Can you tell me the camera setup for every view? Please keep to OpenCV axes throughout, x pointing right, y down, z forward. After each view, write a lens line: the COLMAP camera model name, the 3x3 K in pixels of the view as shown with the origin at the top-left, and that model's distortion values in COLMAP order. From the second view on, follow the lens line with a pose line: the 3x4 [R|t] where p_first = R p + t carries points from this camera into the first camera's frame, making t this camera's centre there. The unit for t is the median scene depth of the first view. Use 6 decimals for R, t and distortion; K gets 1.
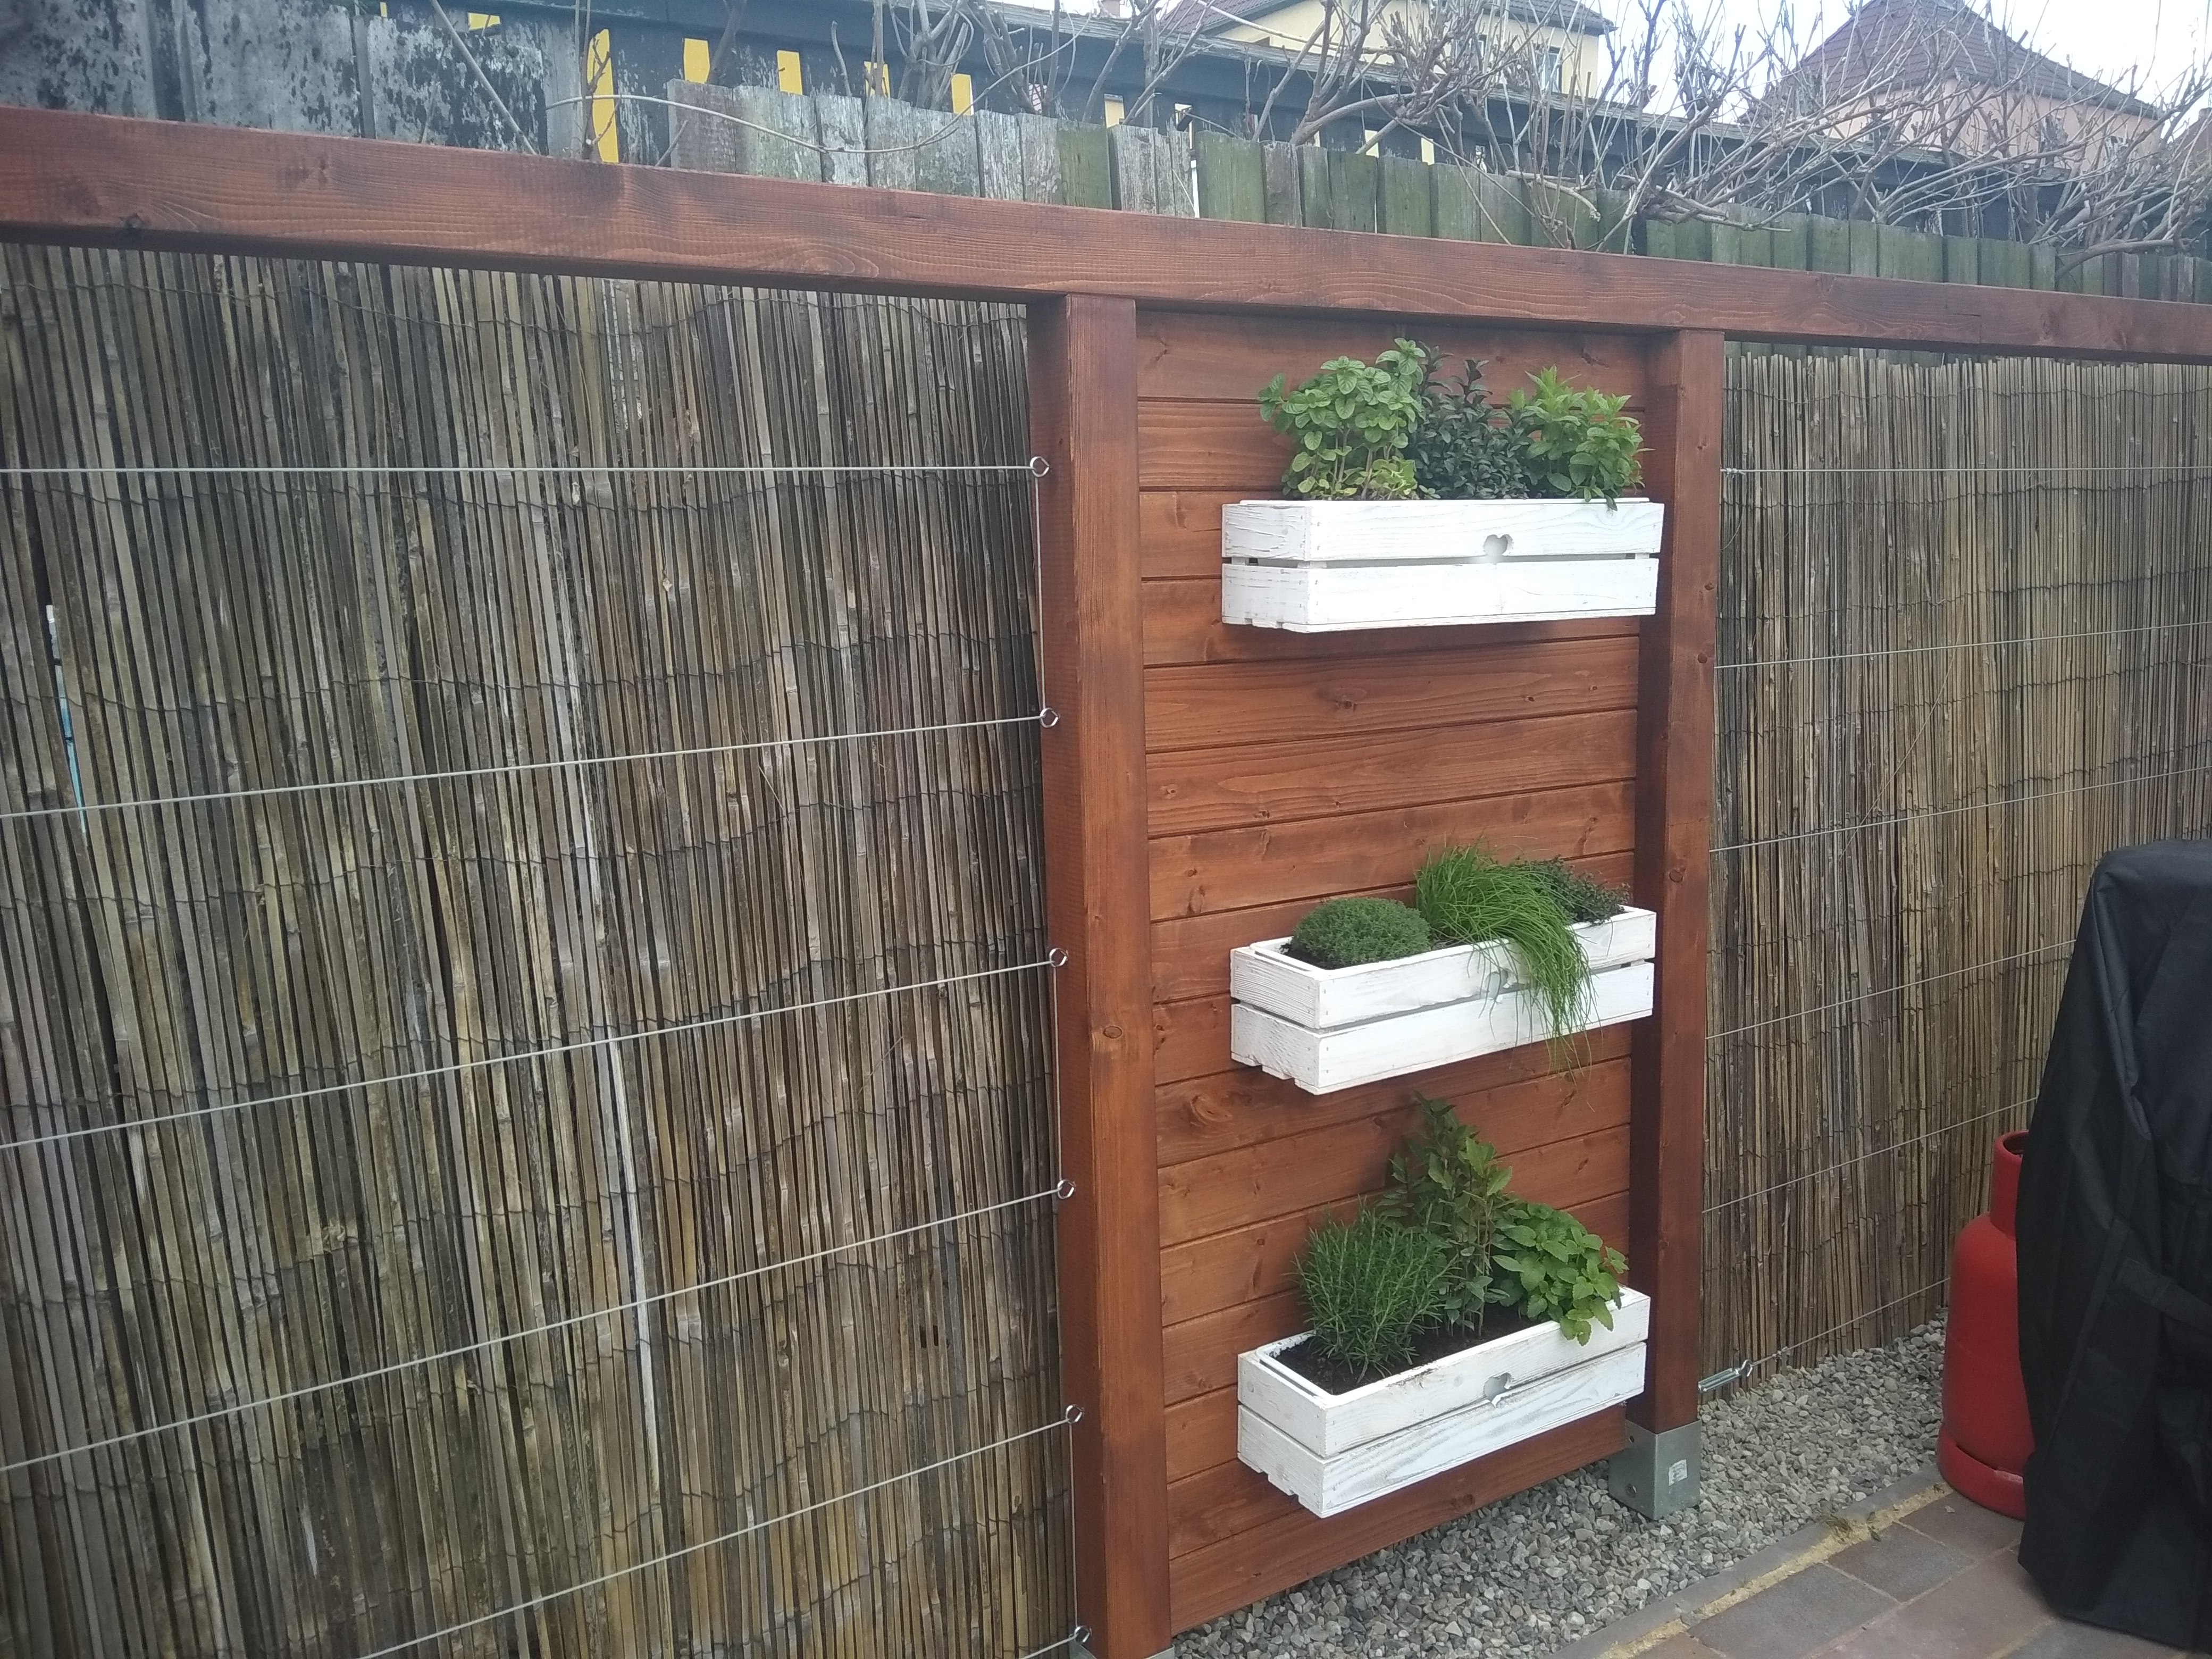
lens RADIAL K [[1787.5, 0, 1091.7], [0, 1787.5, 830.4], [0, 0, 1]] dist [0.125686, -0.202495]
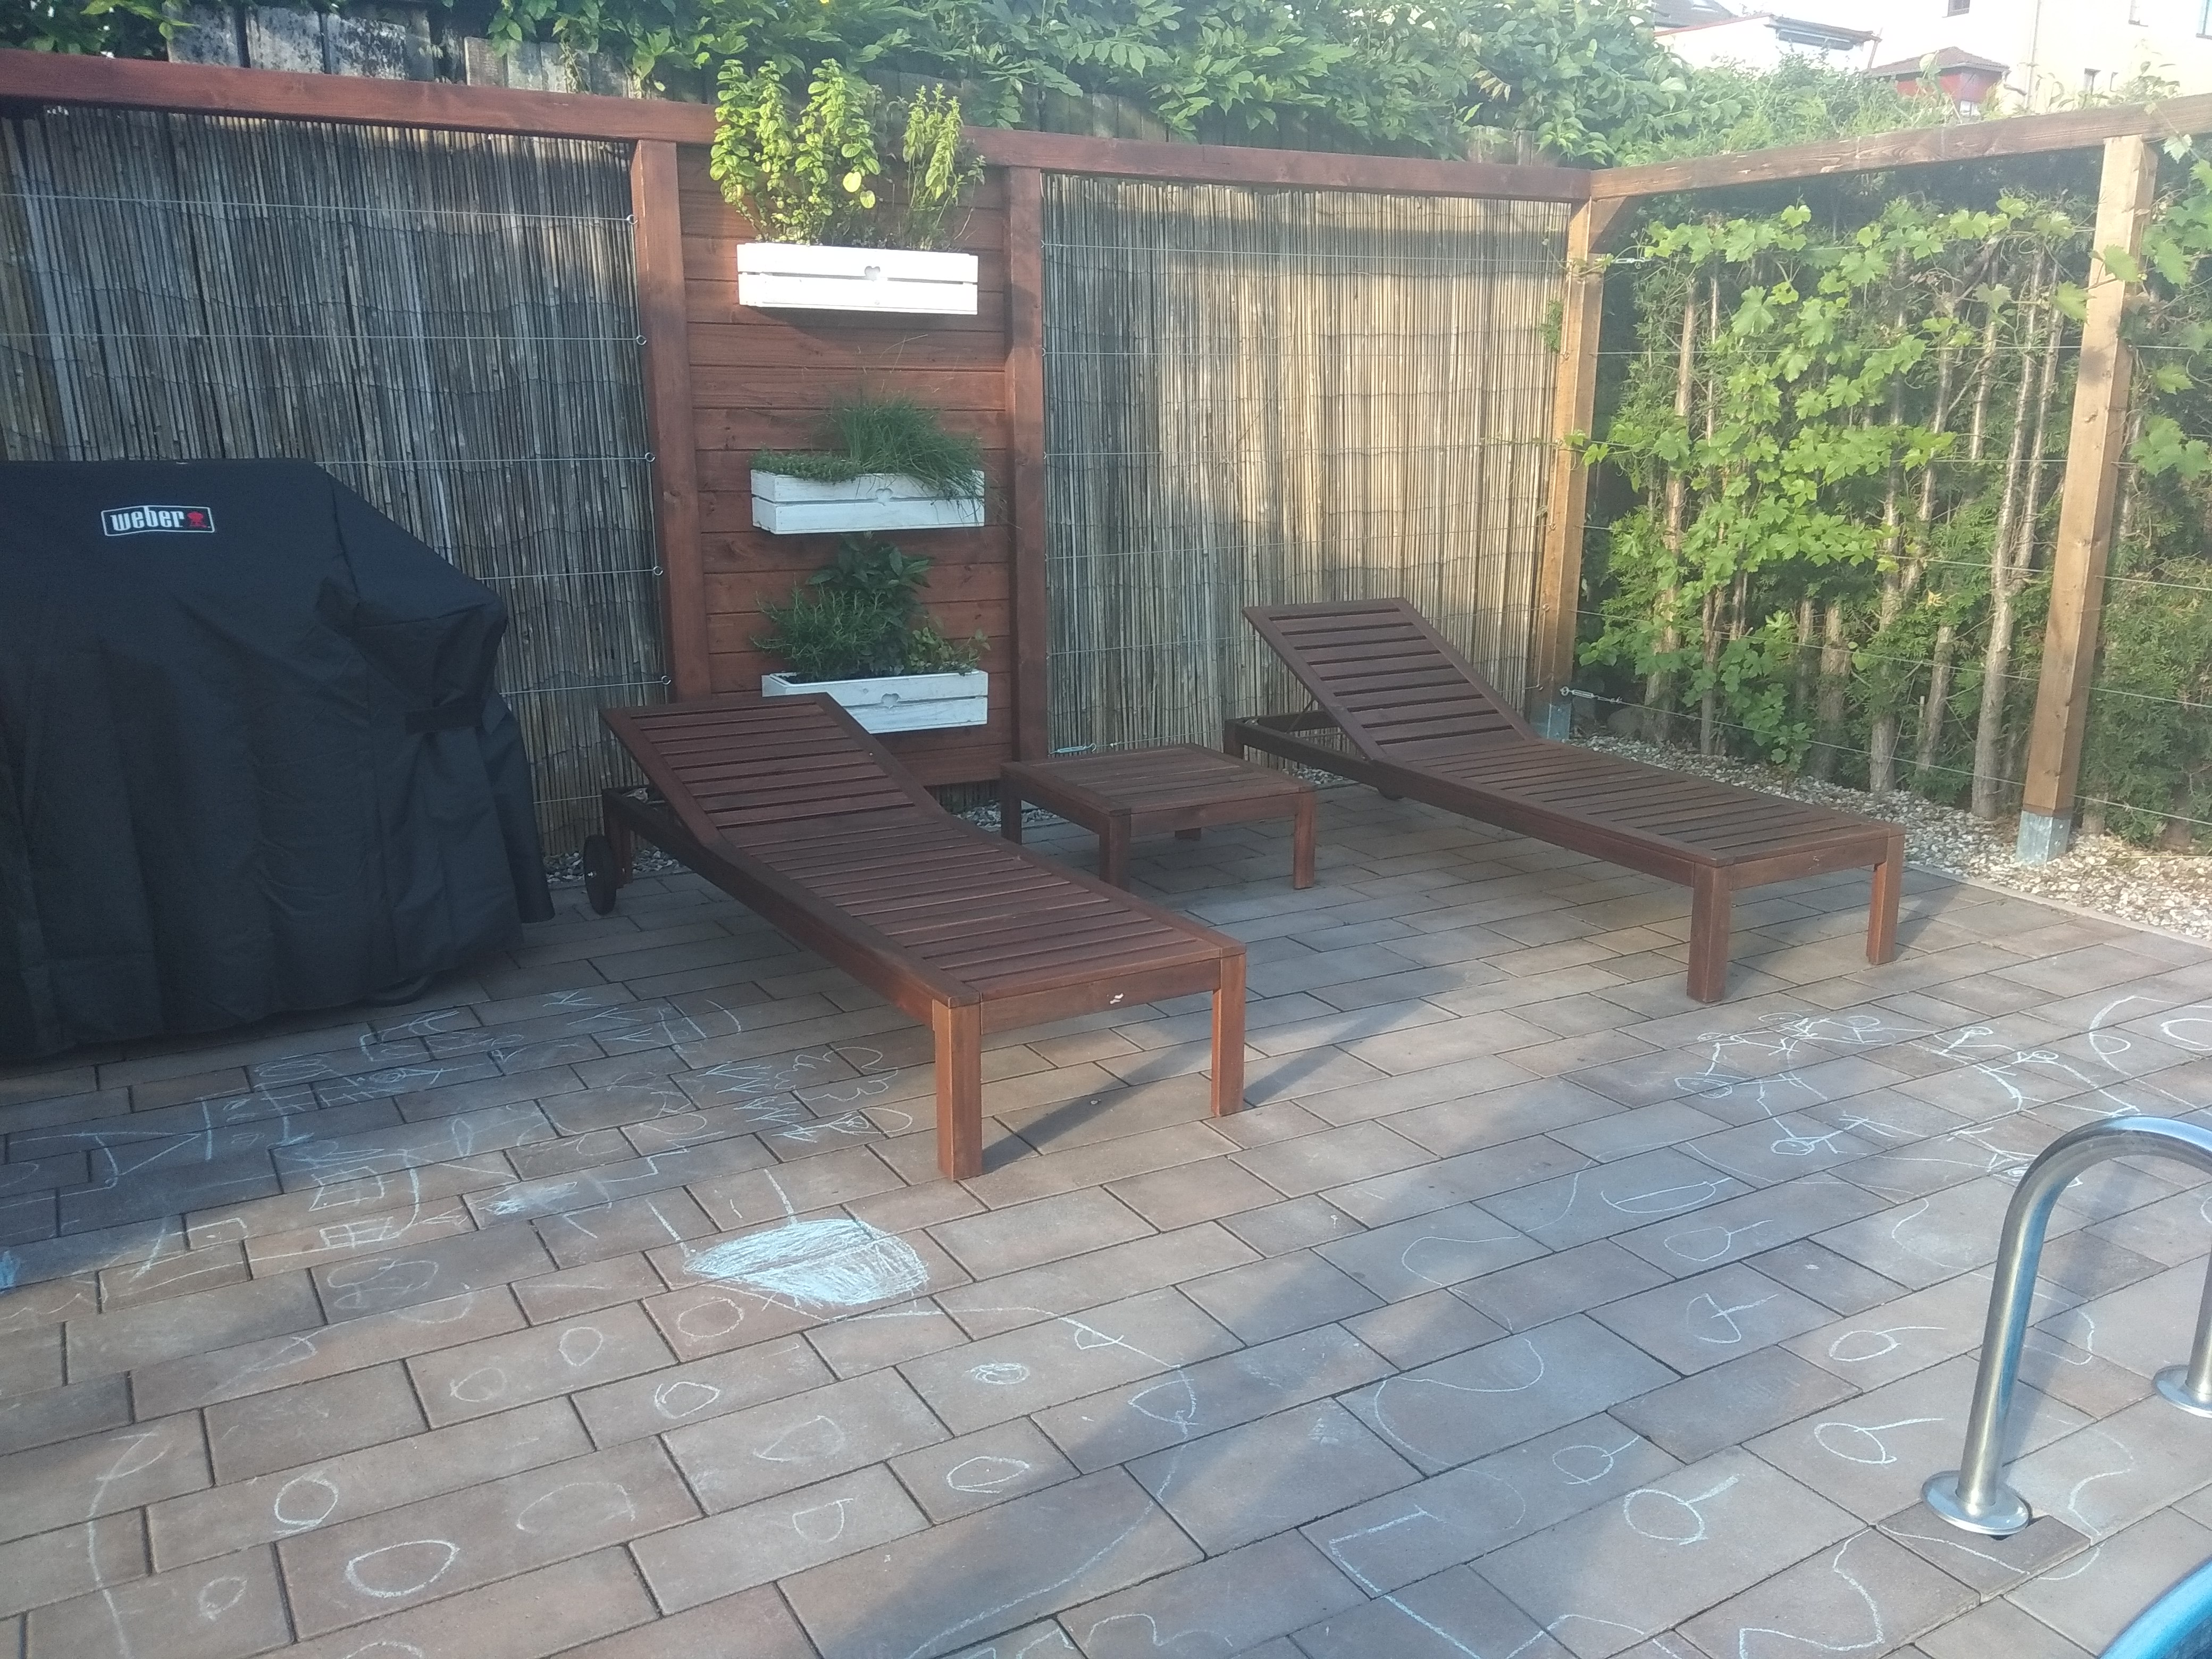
lens RADIAL K [[1787.5, 0, 1091.7], [0, 1787.5, 830.4], [0, 0, 1]] dist [0.125686, -0.202495]
pose [[0.997861, 0.041920, -0.050168, 0.639225], [-0.037370, 0.995382, 0.088424, 0.305155], [0.053643, -0.086360, 0.994819, -1.174154]]
